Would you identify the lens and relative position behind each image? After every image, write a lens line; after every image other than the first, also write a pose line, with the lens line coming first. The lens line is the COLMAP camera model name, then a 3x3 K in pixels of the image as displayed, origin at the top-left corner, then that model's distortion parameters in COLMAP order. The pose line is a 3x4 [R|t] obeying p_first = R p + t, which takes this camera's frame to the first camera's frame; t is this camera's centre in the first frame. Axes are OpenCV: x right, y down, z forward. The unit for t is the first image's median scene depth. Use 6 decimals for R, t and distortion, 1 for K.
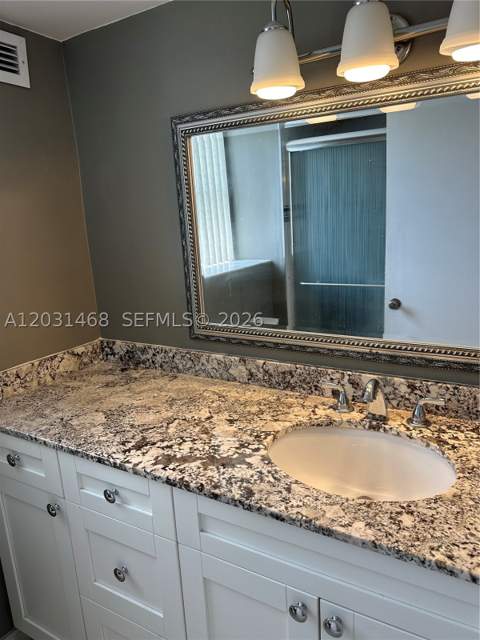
lens RADIAL K [[435.7, 0, 240.0], [0, 435.7, 320.0], [0, 0, 1]] dist [0.053128, -0.073539]
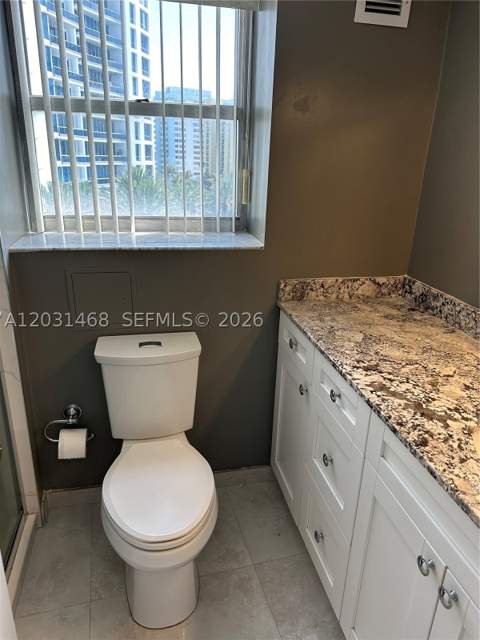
lens RADIAL K [[460.9, 0, 240.0], [0, 460.9, 320.0], [0, 0, 1]] dist [-0.003932, -0.005306]
pose [[0.639053, 0.316100, -0.701207, 0.323093], [-0.221874, 0.948656, 0.225441, -0.023944], [0.736467, 0.011511, 0.676376, -0.046173]]
